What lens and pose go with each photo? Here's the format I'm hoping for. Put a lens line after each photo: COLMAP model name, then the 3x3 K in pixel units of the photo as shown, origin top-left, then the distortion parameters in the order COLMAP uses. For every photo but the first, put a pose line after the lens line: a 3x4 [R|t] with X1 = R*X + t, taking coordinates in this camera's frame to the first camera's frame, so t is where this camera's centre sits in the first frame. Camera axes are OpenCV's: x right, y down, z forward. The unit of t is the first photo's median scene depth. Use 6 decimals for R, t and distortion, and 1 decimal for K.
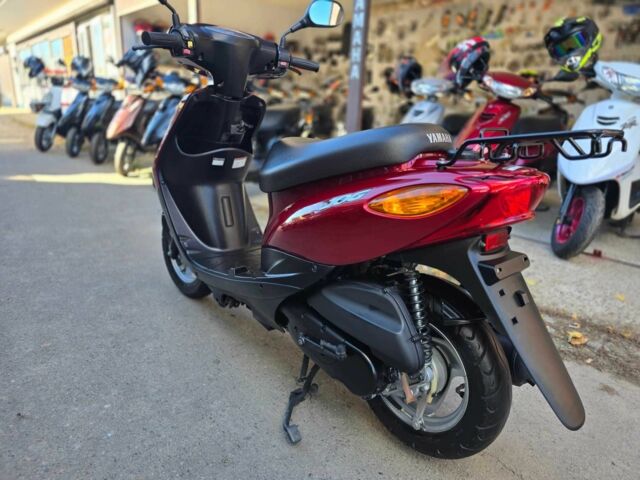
lens RADIAL K [[438.5, 0, 320.0], [0, 438.5, 240.0], [0, 0, 1]] dist [0.001125, -0.000568]
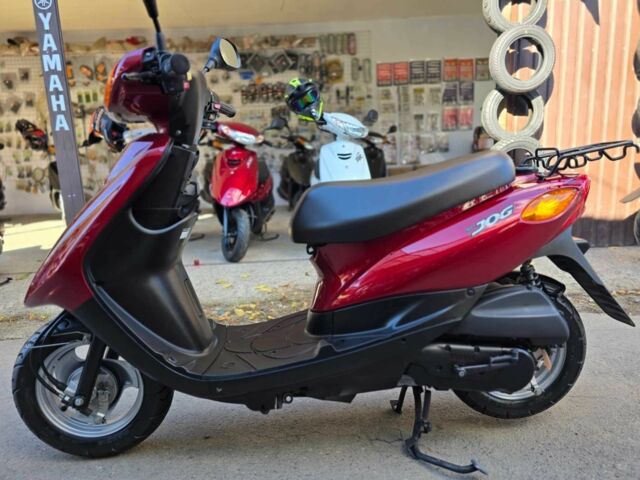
lens RADIAL K [[438.5, 0, 320.0], [0, 438.5, 240.0], [0, 0, 1]] dist [0.001125, -0.000568]
pose [[0.635005, -0.203222, 0.745298, -0.408742], [0.285747, 0.958140, 0.017797, -0.074277], [-0.717716, 0.201665, 0.666494, 0.221102]]
